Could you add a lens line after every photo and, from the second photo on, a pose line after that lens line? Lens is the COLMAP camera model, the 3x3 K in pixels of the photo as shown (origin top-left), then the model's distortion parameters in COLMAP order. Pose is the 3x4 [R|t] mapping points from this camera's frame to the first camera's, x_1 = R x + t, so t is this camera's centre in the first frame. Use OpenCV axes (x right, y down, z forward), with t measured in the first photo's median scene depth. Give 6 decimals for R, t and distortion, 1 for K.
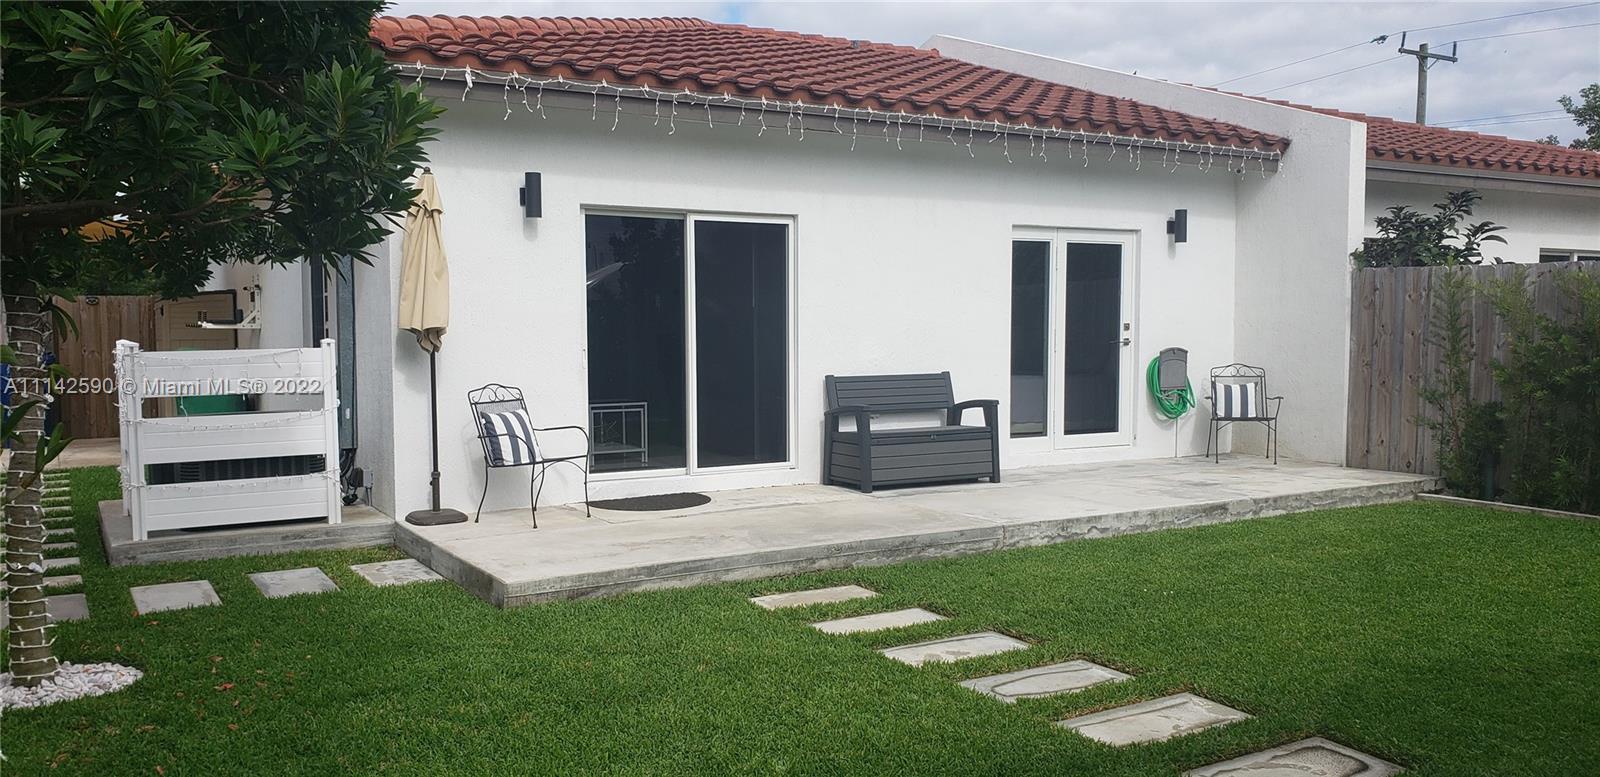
lens RADIAL K [[1259.7, 0, 760.2], [0, 1259.7, 391.0], [0, 0, 1]] dist [0.035663, -0.044156]
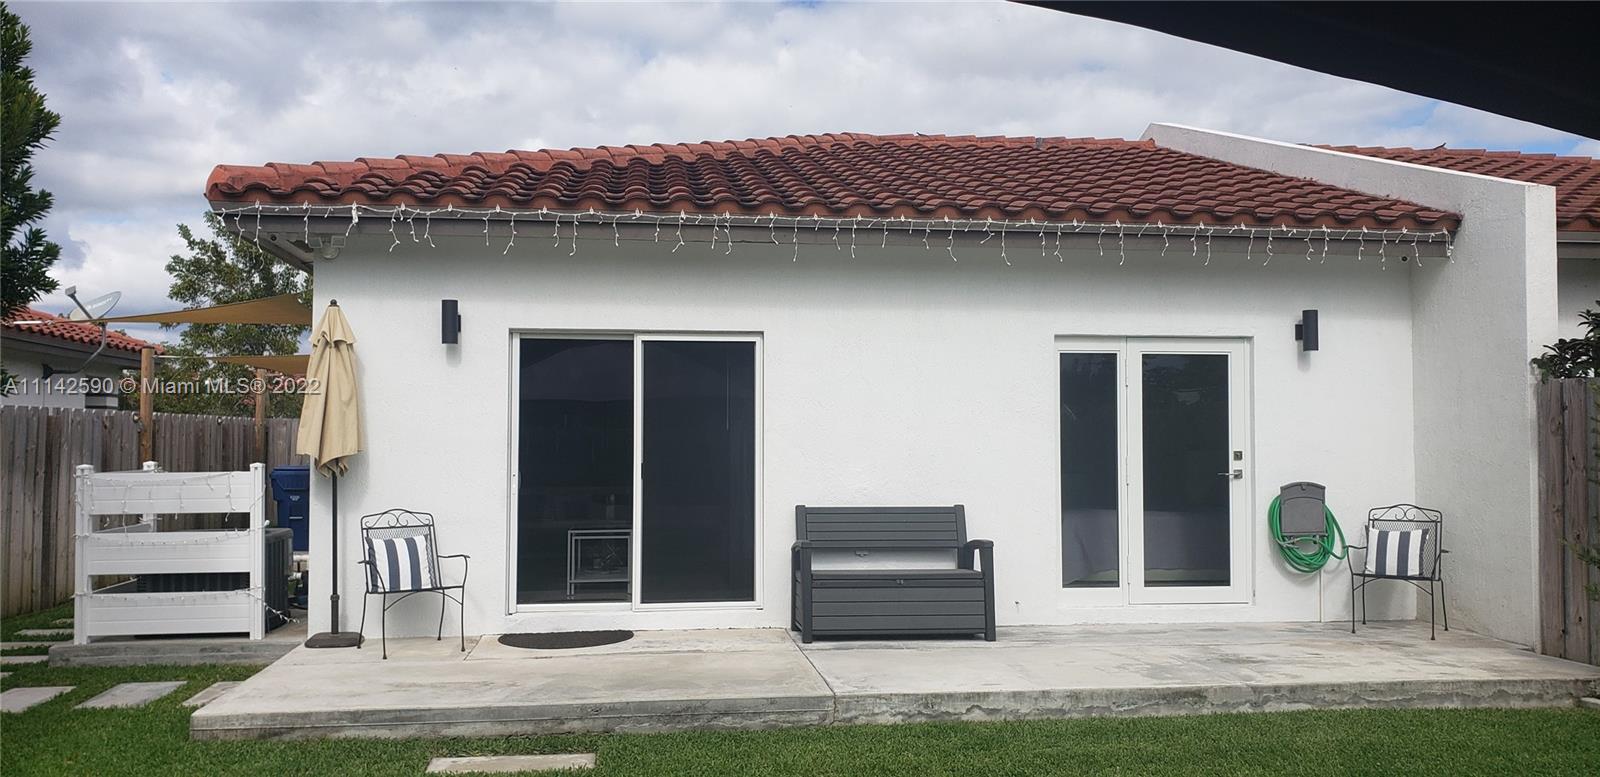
lens RADIAL K [[1259.7, 0, 903.8], [0, 1259.7, 377.3], [0, 0, 1]] dist [0.035663, -0.044156]
pose [[0.918079, -0.012475, -0.396200, 0.554033], [-0.025015, 0.995689, -0.089315, -0.029996], [0.395607, 0.091909, 0.913810, 0.223384]]
